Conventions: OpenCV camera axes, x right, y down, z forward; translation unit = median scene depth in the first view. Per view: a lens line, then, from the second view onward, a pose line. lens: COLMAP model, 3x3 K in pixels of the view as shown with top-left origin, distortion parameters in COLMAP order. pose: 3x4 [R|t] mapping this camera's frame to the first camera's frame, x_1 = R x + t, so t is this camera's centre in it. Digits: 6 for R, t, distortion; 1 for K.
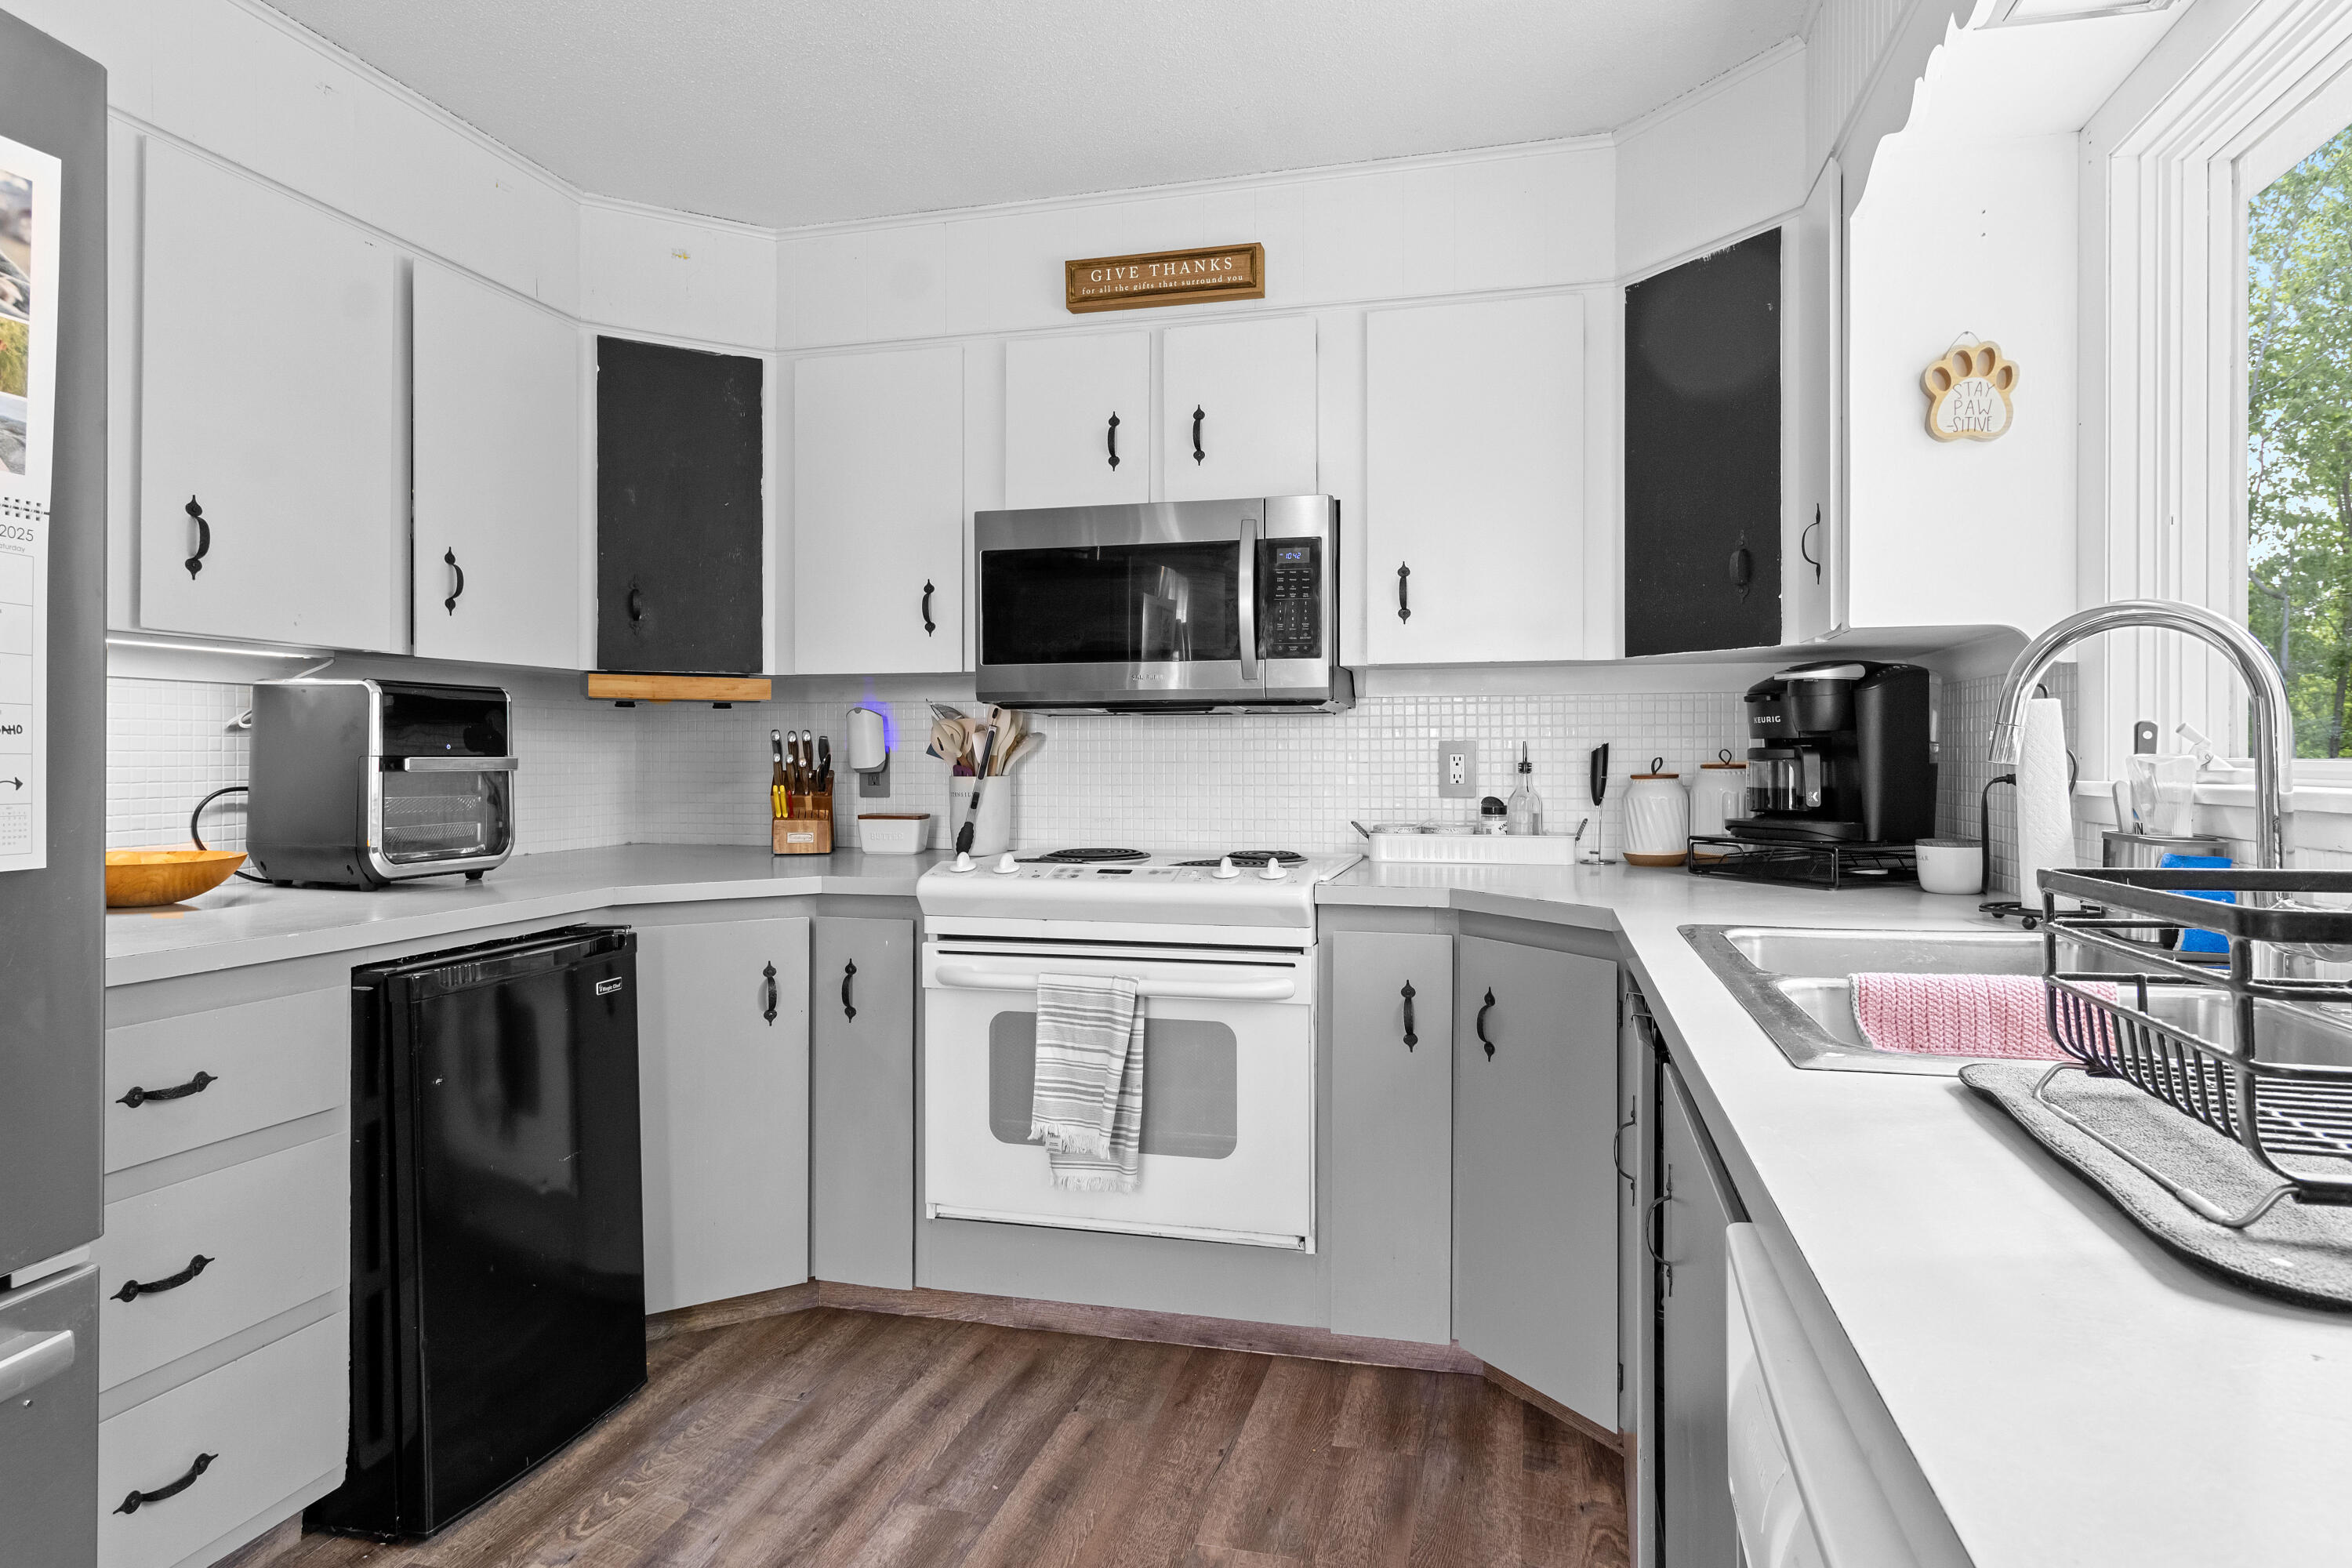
lens RADIAL K [[1309.8, 0, 1202.0], [0, 1309.8, 756.0], [0, 0, 1]] dist [0.003229, 0.006102]
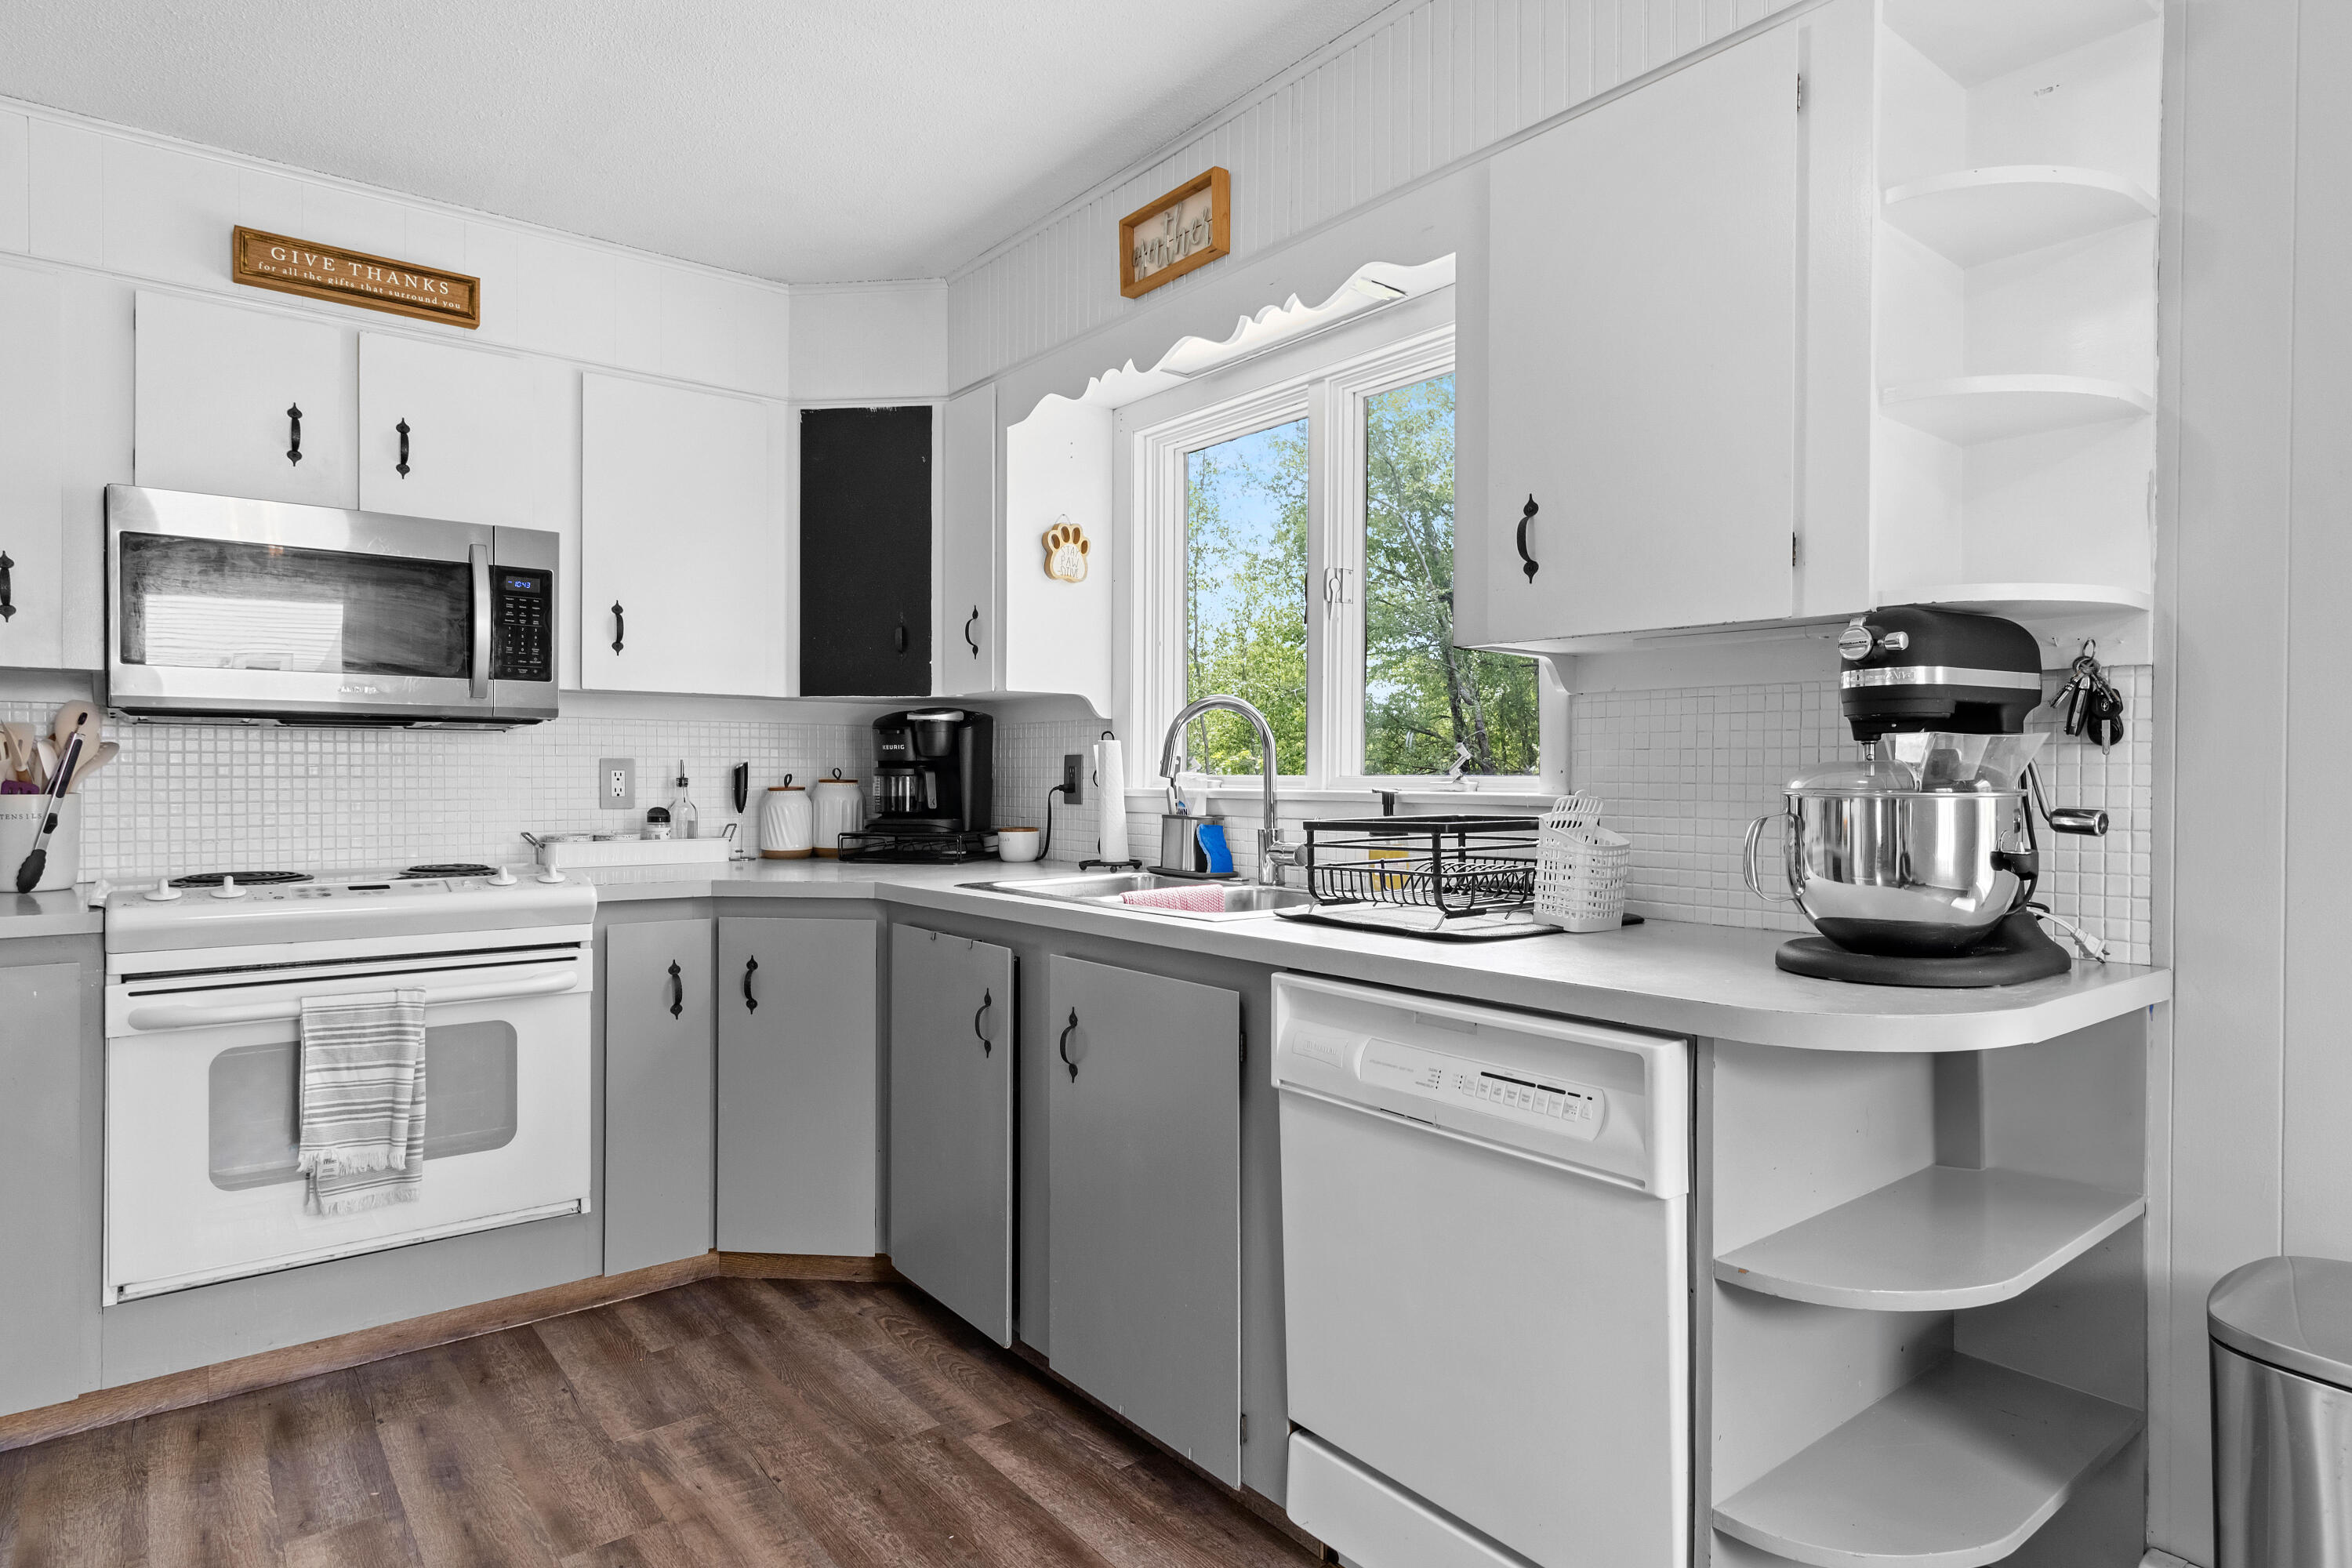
lens RADIAL K [[1309.8, 0, 1187.0], [0, 1309.8, 780.9], [0, 0, 1]] dist [0.003229, 0.006102]
pose [[0.608747, -0.000907, 0.793364, -0.494101], [-0.004546, 0.999979, 0.004632, 0.000434], [-0.793351, -0.006427, 0.608730, -0.094321]]
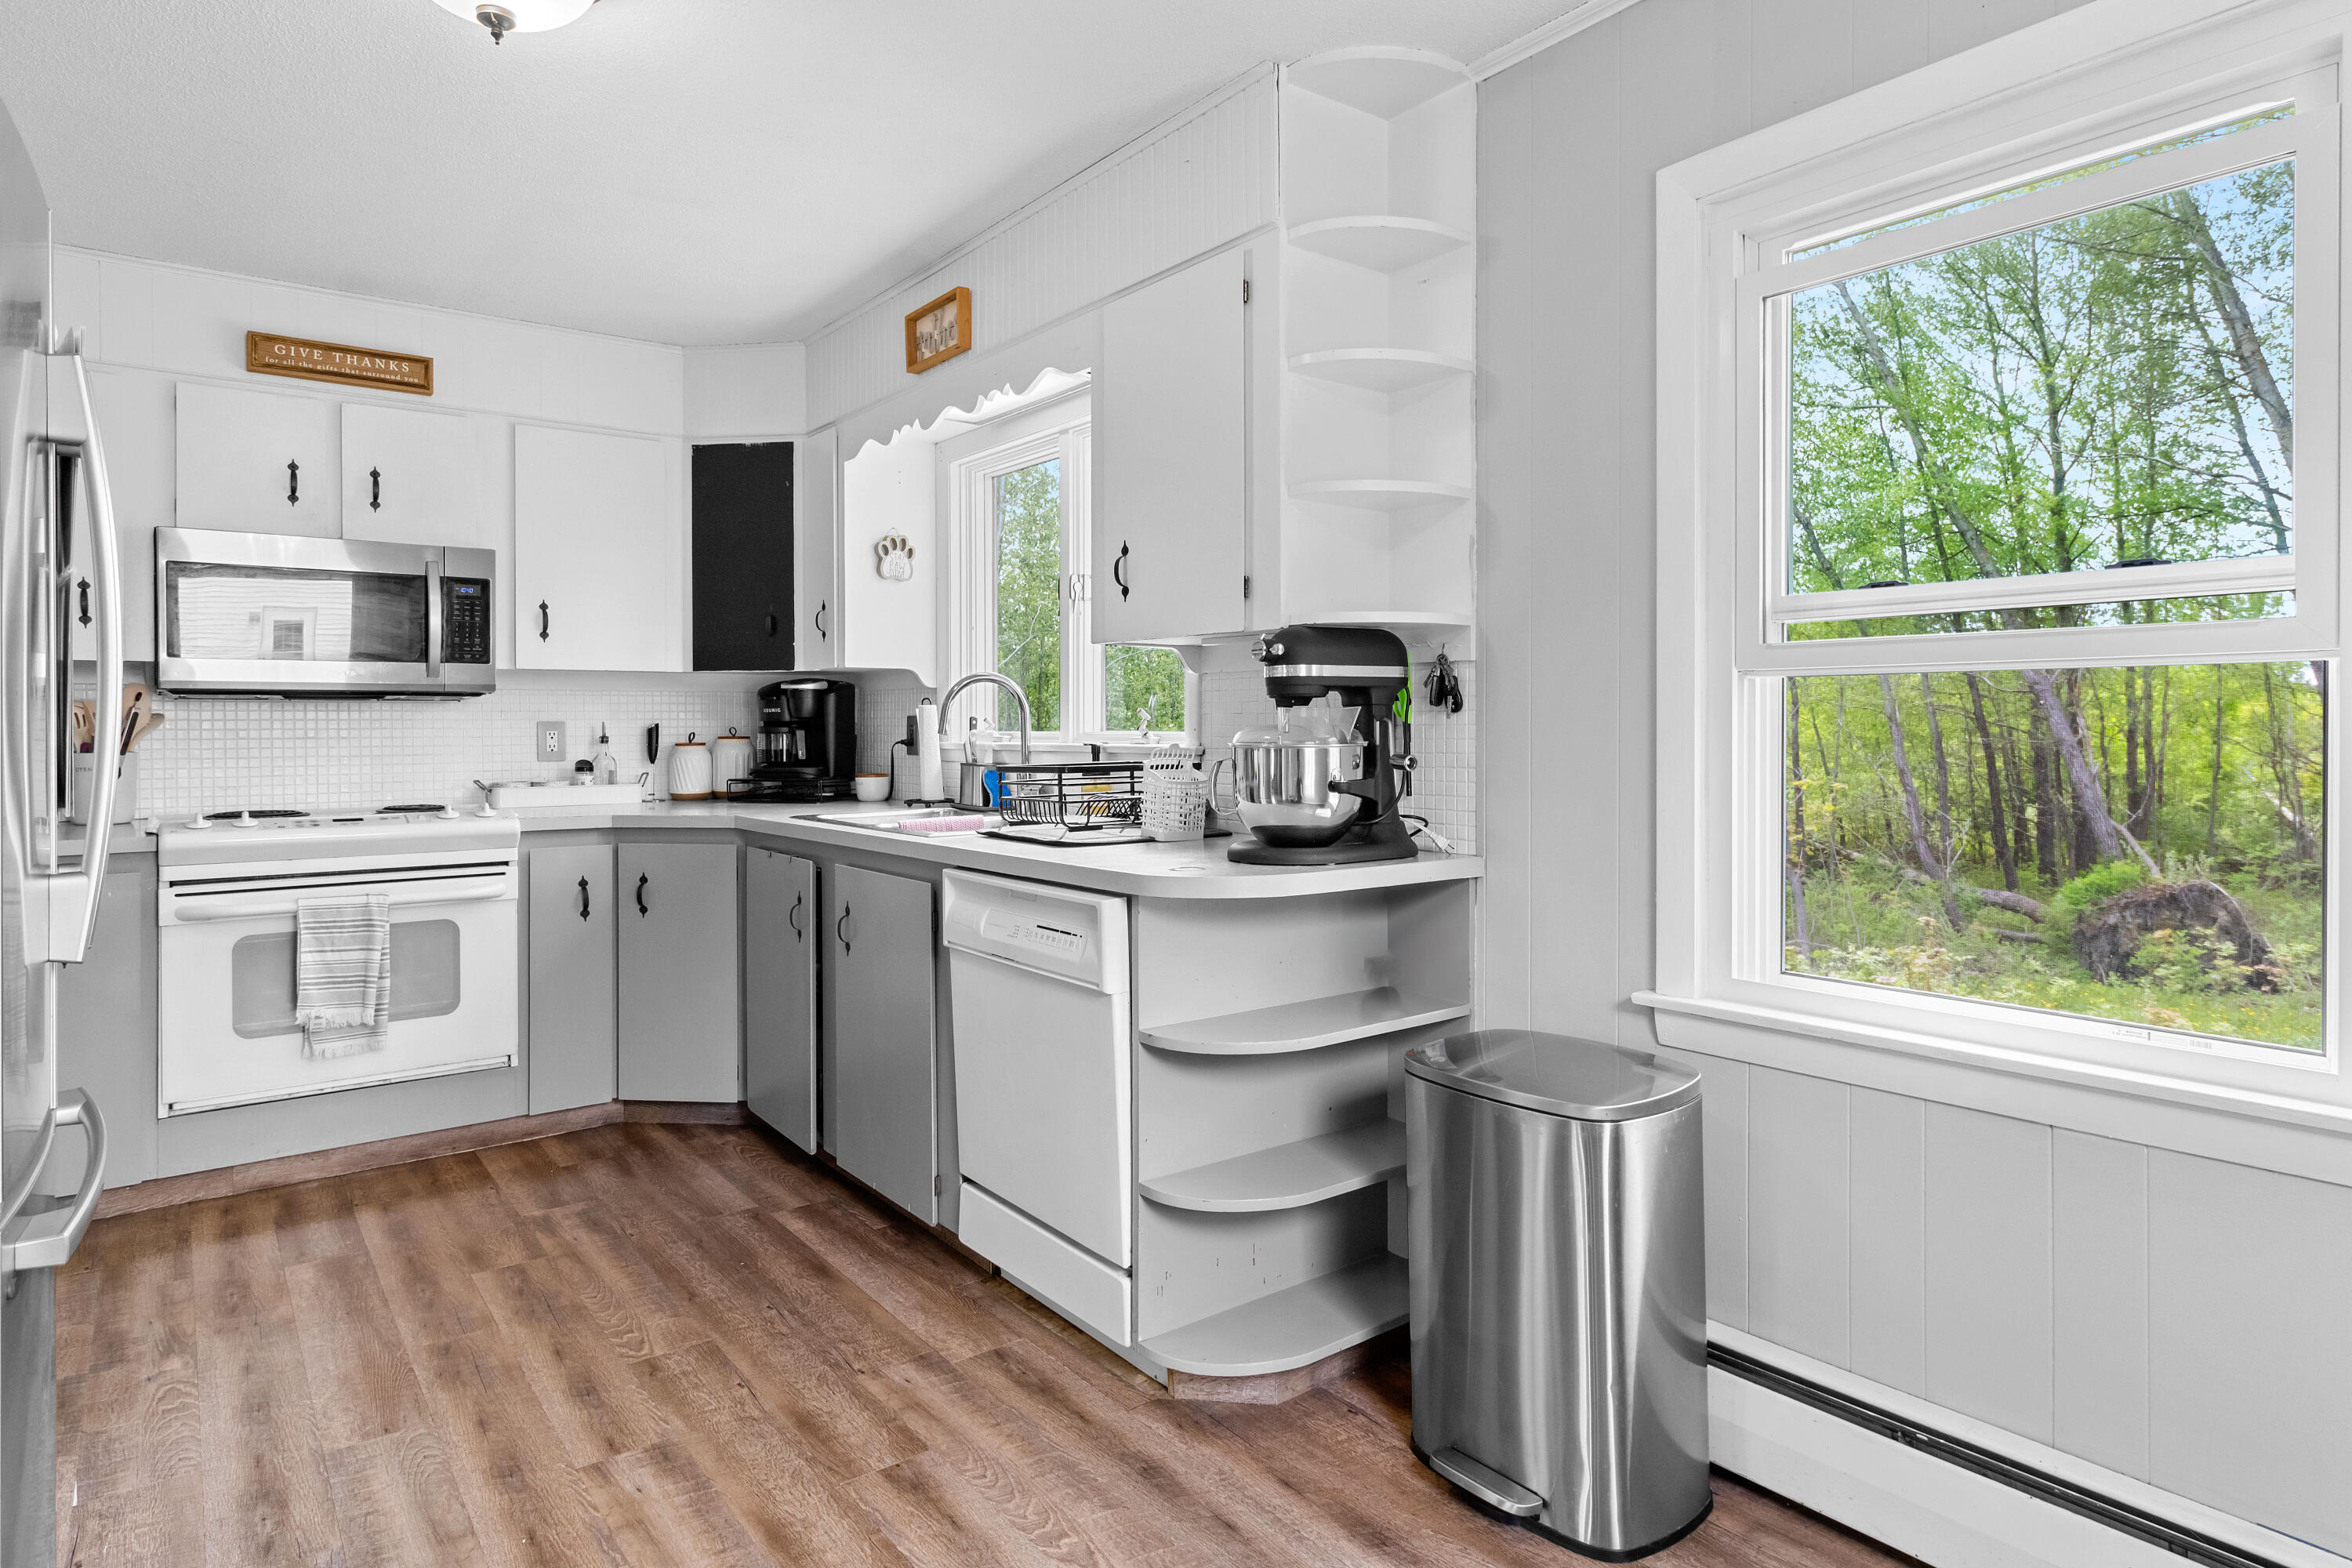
lens RADIAL K [[1309.8, 0, 1181.3], [0, 1309.8, 728.7], [0, 0, 1]] dist [0.003229, 0.006102]
pose [[0.621511, -0.003794, 0.783396, -0.610265], [0.002406, 0.999993, 0.002934, -0.007276], [-0.783401, 0.000062, 0.621516, -0.520283]]
